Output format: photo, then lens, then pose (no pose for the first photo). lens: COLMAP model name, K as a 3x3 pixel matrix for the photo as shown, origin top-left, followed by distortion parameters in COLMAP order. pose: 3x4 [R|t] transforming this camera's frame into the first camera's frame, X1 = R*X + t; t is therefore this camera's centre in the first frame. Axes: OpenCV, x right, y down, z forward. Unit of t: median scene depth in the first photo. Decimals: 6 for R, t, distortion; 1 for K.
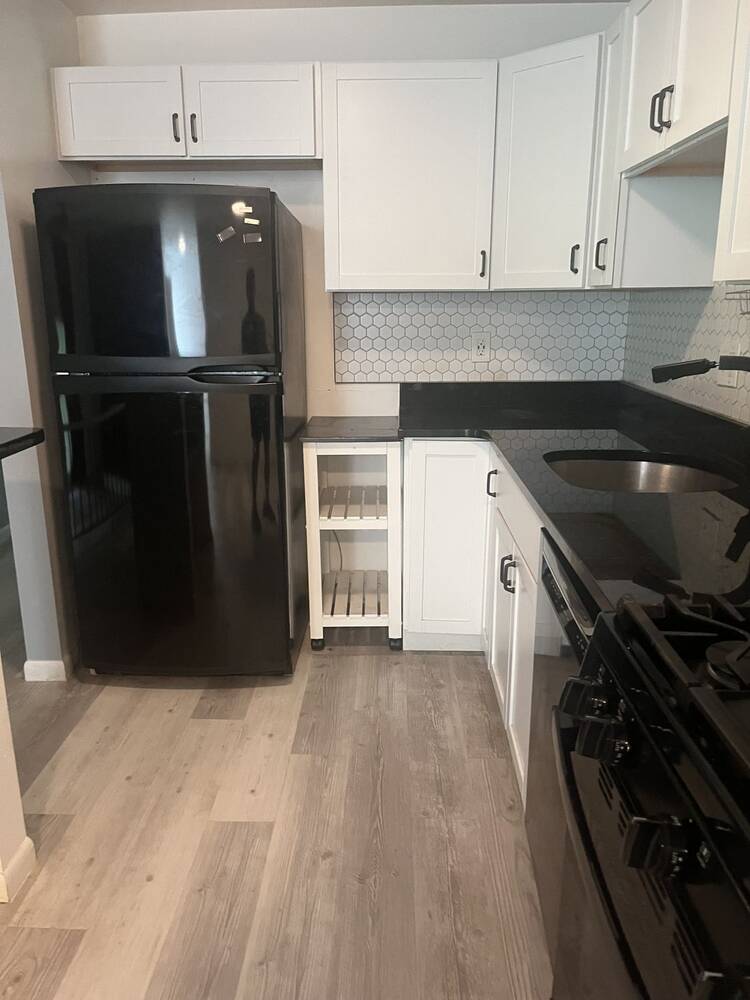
lens RADIAL K [[766.6, 0, 370.6], [0, 766.6, 496.1], [0, 0, 1]] dist [0.057144, -0.060074]
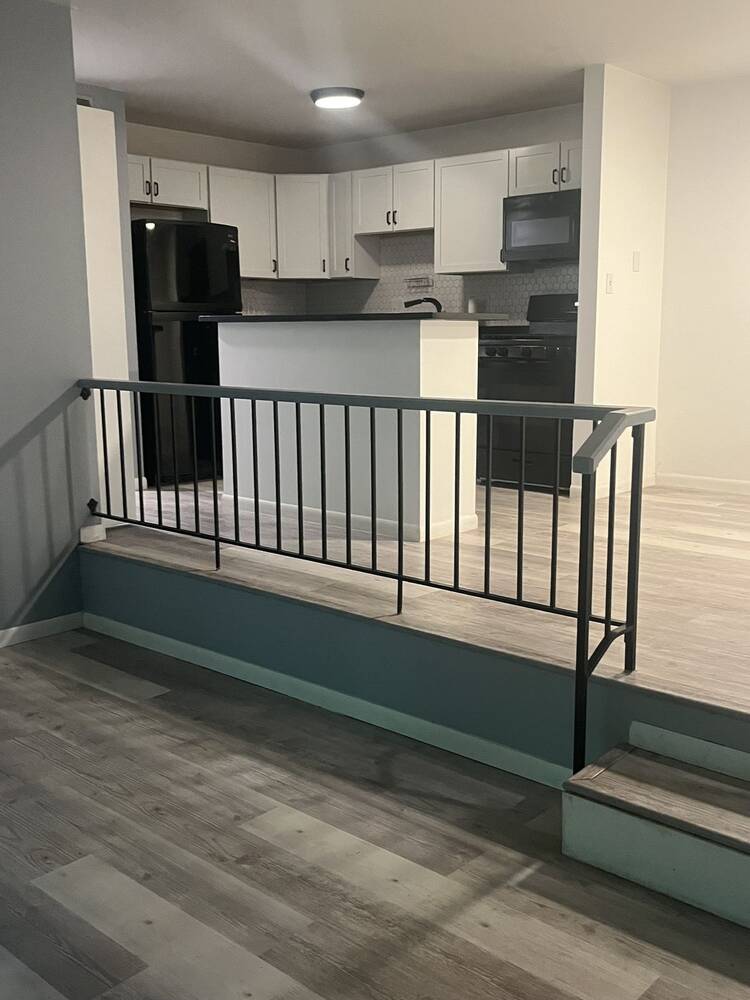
lens RADIAL K [[1019.9, 0, 384.7], [0, 1019.9, 495.5], [0, 0, 1]] dist [0.079168, 0.000000]
pose [[0.646864, -0.128406, 0.751717, -2.002834], [0.196242, 0.980555, -0.001373, 0.403665], [-0.736923, 0.148406, 0.659484, -1.042257]]
